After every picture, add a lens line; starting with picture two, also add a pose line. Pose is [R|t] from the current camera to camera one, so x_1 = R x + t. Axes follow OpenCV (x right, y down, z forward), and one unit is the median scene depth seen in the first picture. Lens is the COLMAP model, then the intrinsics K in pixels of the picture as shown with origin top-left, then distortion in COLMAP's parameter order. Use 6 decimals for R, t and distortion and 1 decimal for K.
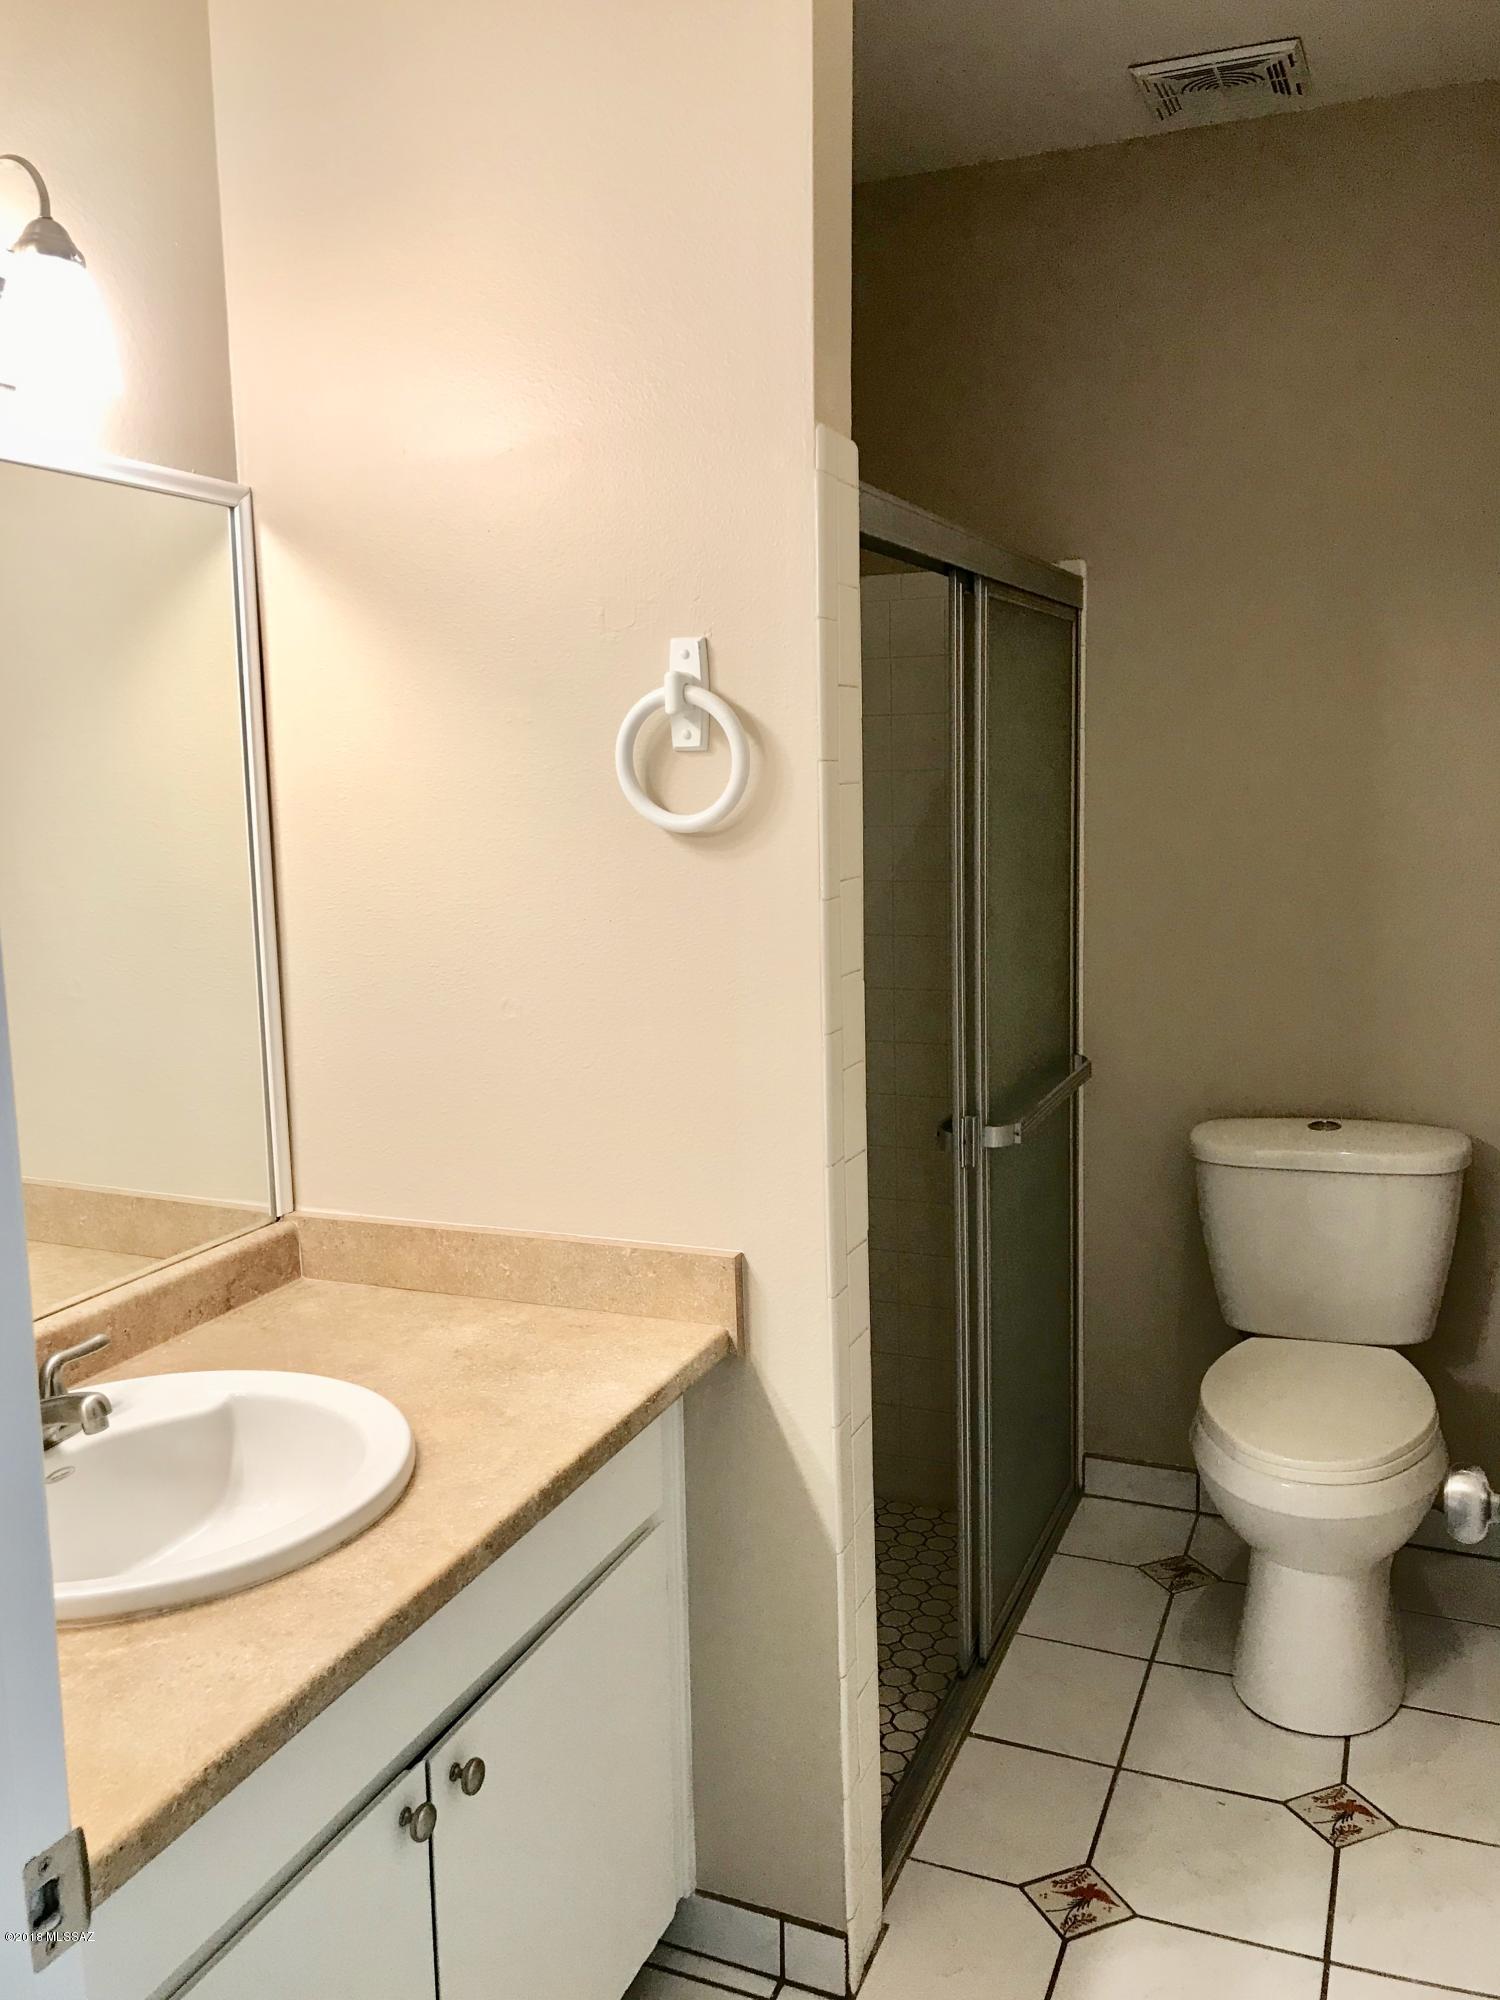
lens RADIAL K [[1637.6, 0, 753.8], [0, 1637.6, 990.8], [0, 0, 1]] dist [0.045911, -0.060757]
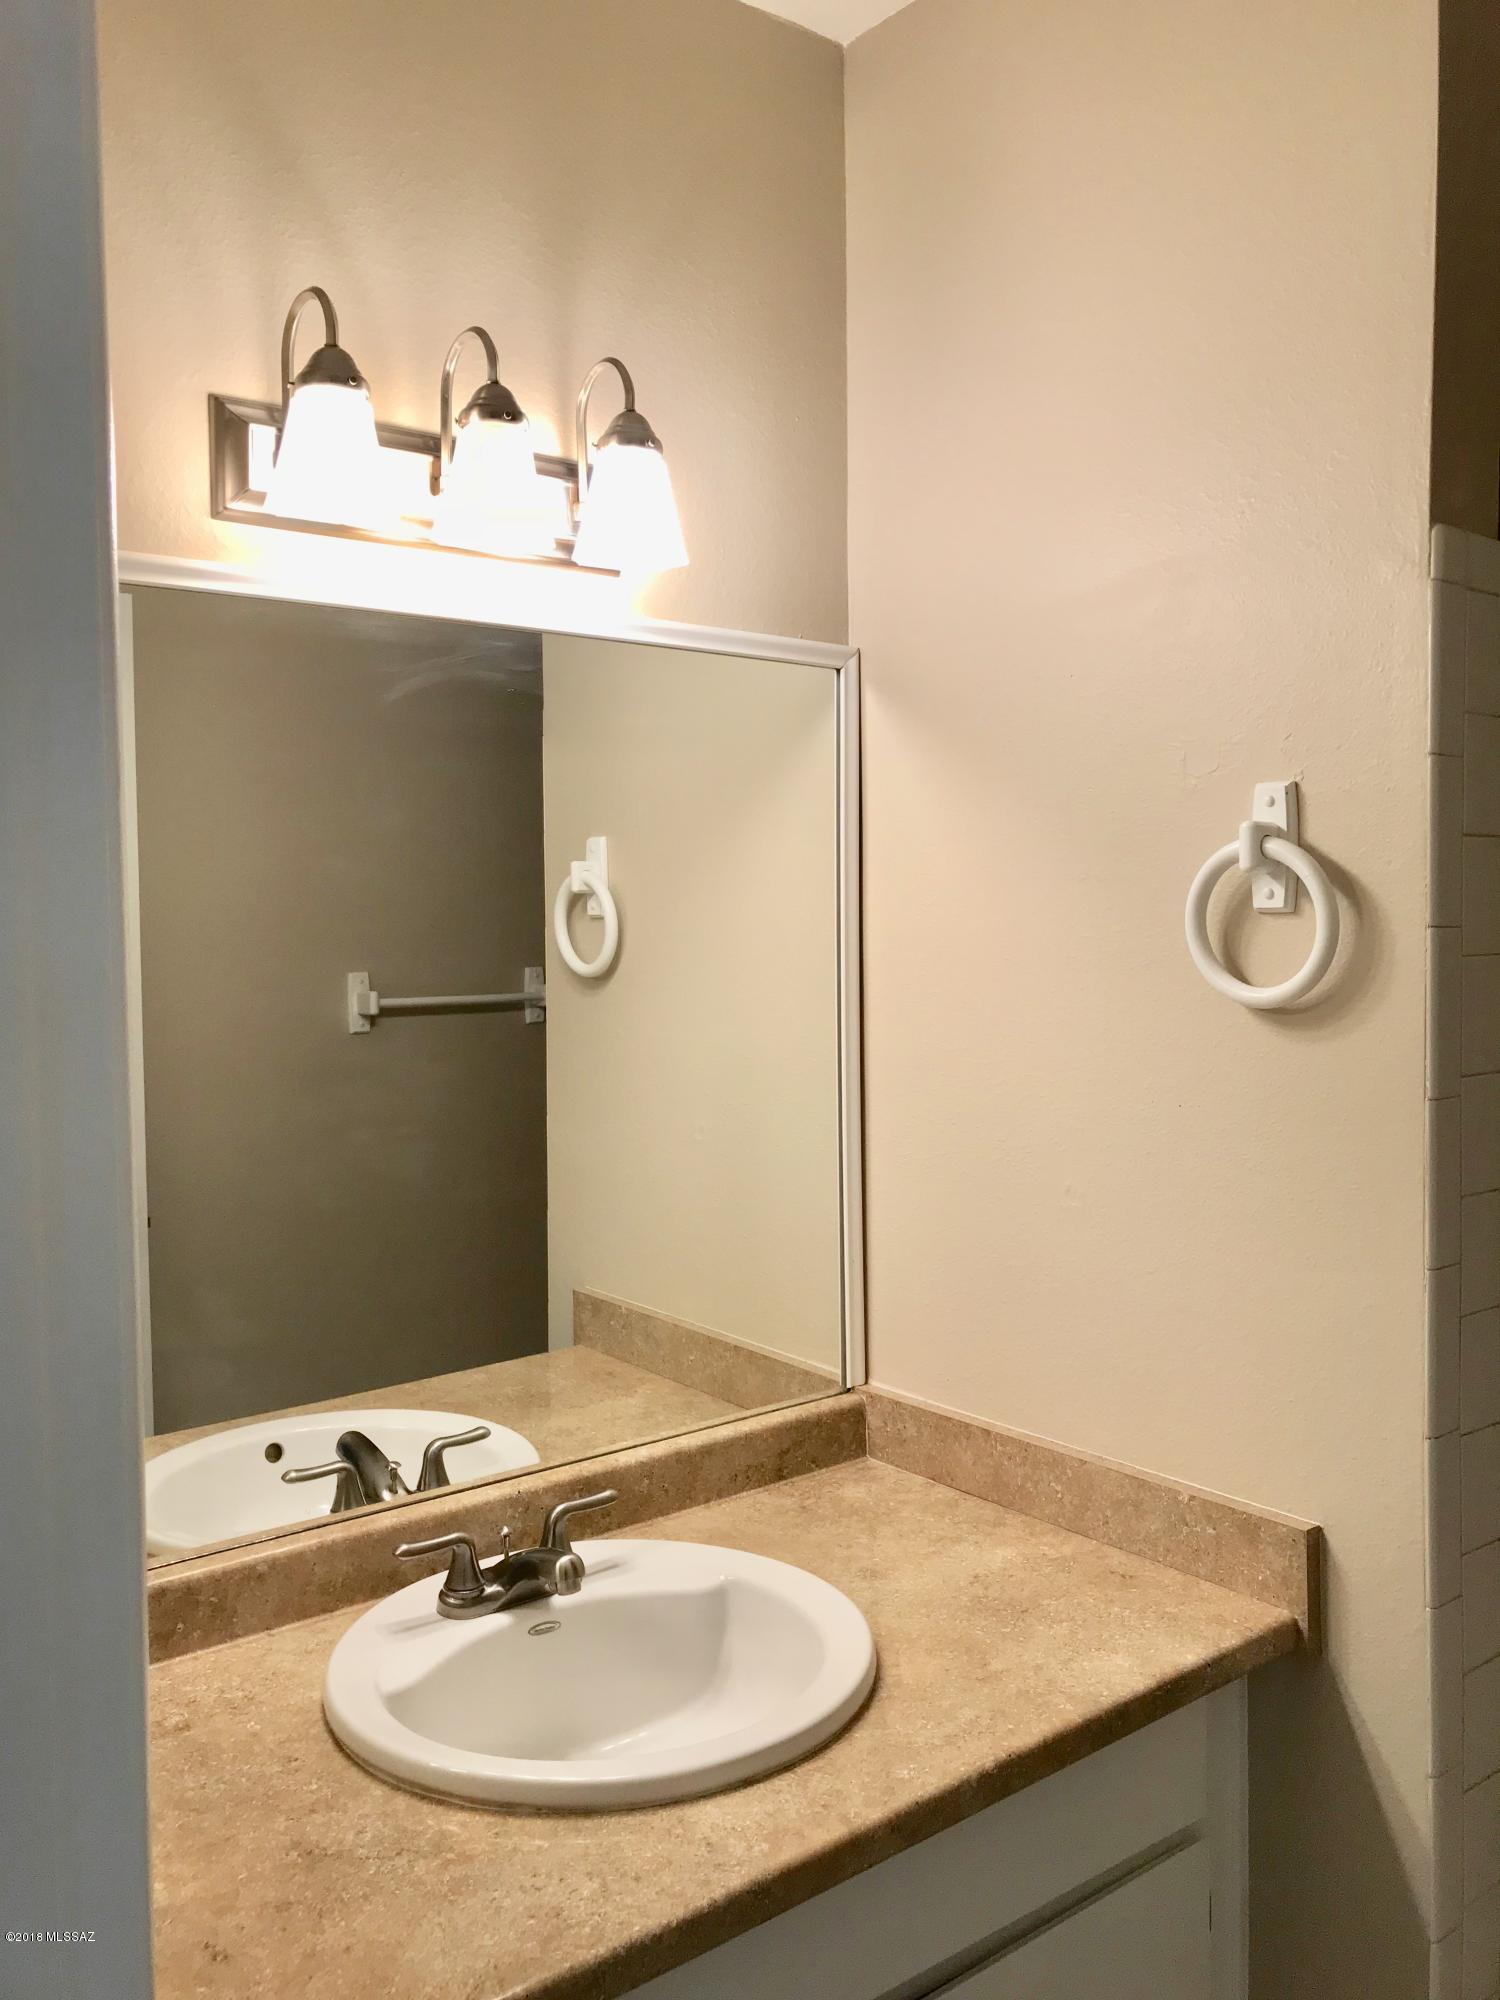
lens RADIAL K [[1637.6, 0, 743.6], [0, 1637.6, 996.3], [0, 0, 1]] dist [0.045911, -0.060757]
pose [[0.875311, 0.034063, -0.482359, 0.130824], [-0.075000, 0.995008, -0.065835, -0.026502], [0.477708, 0.093803, 0.873496, 0.126537]]
